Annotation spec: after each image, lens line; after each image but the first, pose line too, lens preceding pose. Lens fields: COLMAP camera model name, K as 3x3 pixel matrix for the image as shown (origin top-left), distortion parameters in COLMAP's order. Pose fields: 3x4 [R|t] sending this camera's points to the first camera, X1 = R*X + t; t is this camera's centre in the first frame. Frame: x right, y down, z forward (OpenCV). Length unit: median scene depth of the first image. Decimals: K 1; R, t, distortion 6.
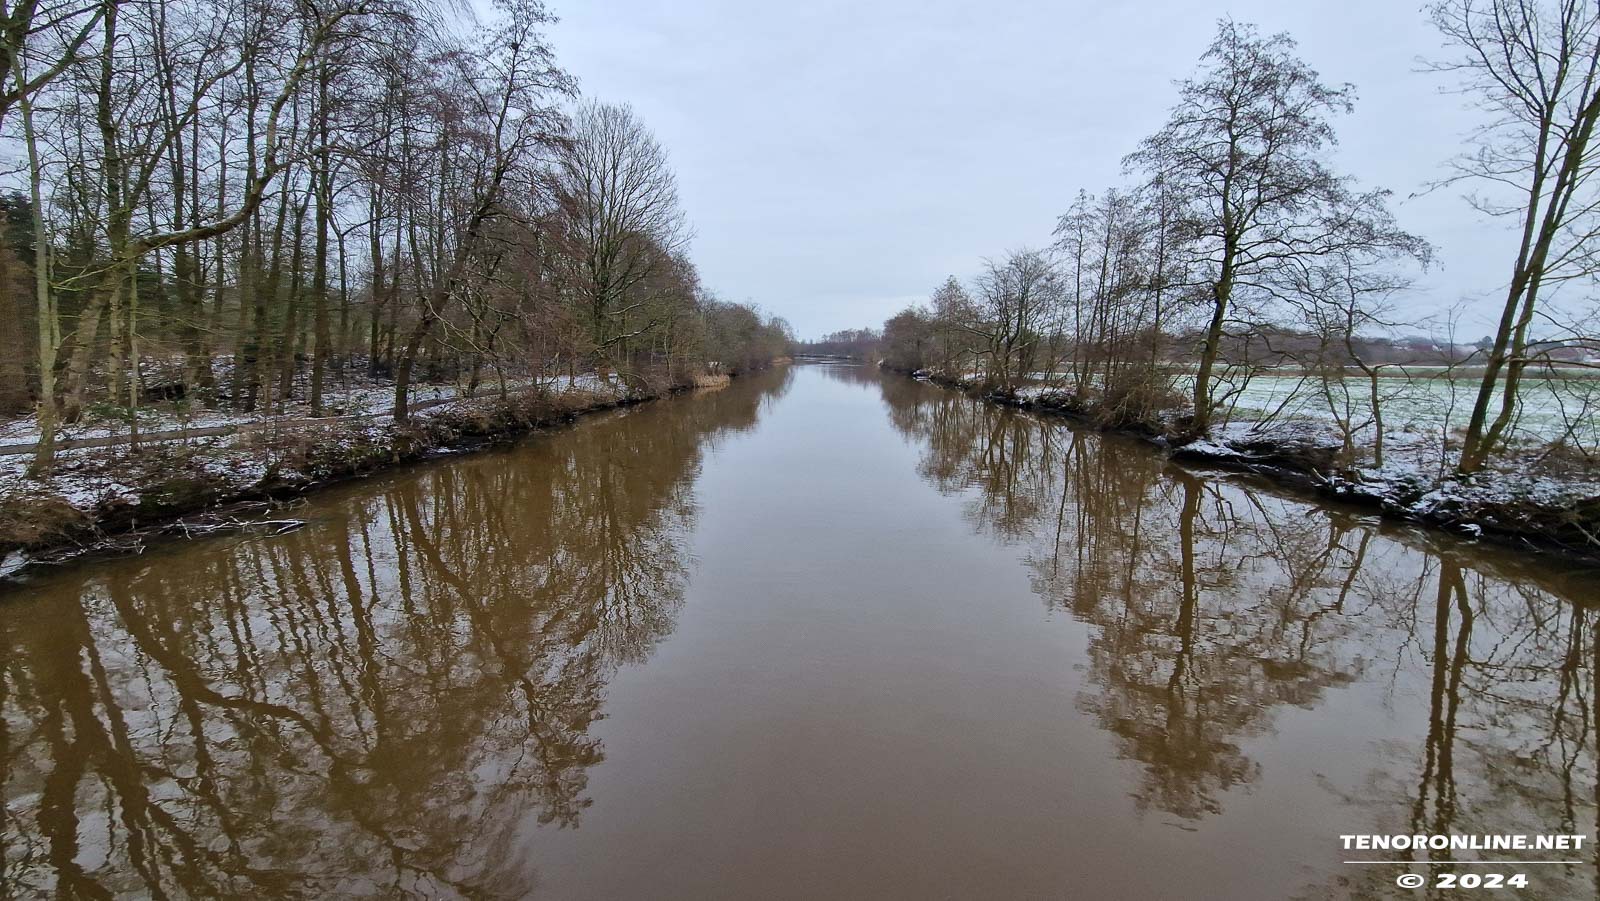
lens RADIAL K [[671.1, 0, 784.7], [0, 671.1, 445.8], [0, 0, 1]] dist [0.001292, 0.000316]
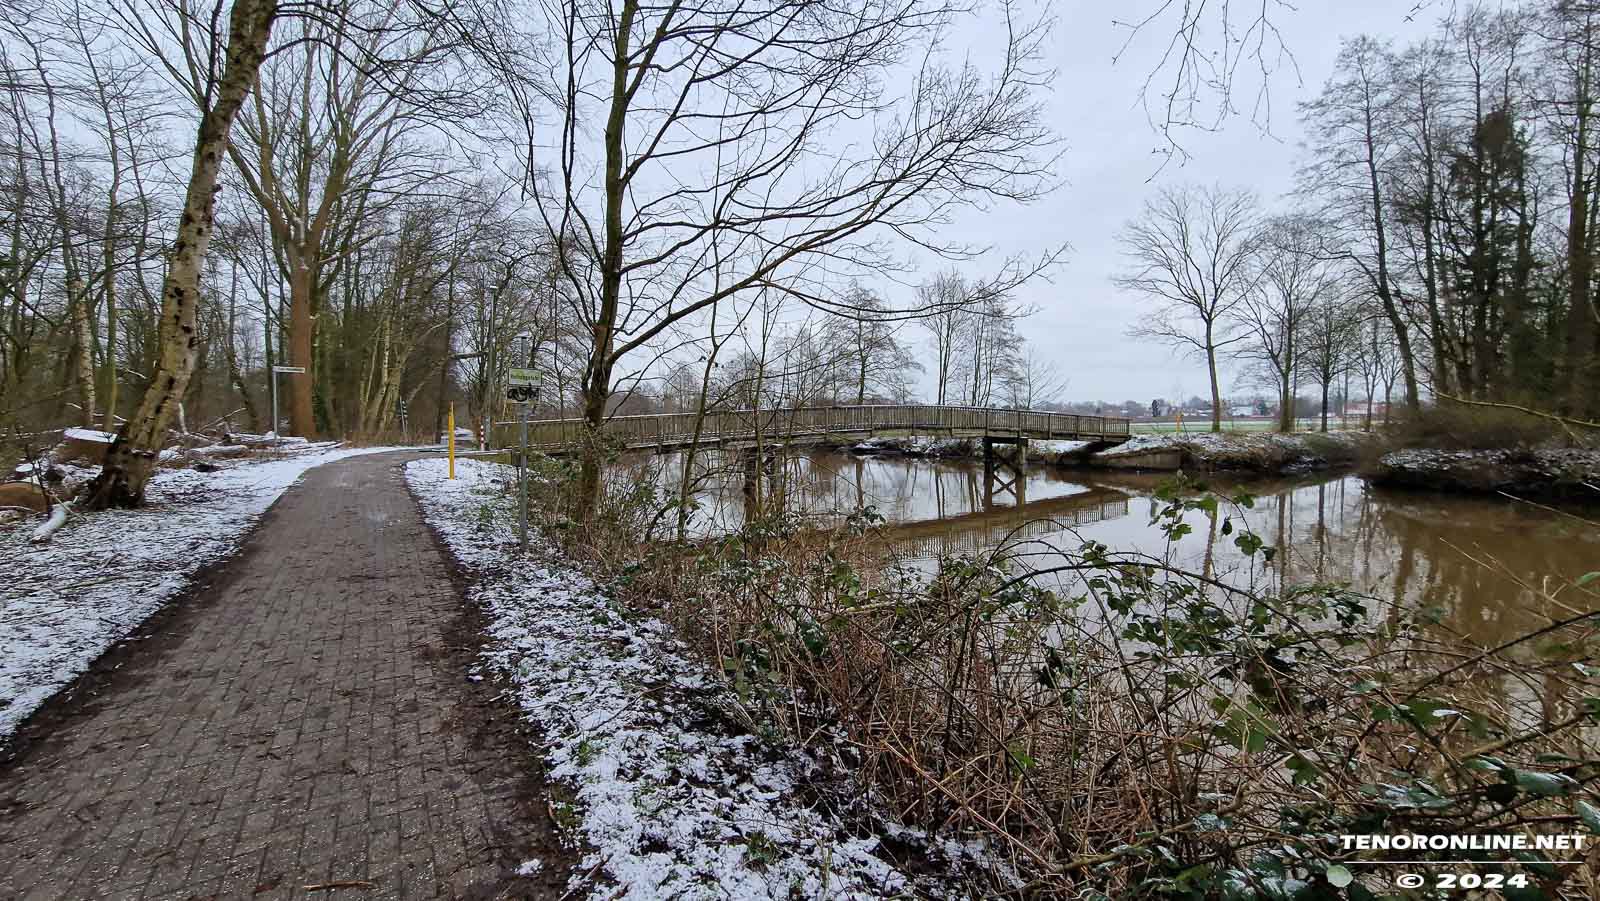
lens RADIAL K [[653.5, 0, 801.7], [0, 653.5, 456.5], [0, 0, 1]] dist [-0.002796, 0.000076]
pose [[0.865397, -0.046059, 0.498965, -0.768078], [0.090761, 0.993704, -0.065687, 0.181218], [-0.492798, 0.102132, 0.864129, -0.954357]]
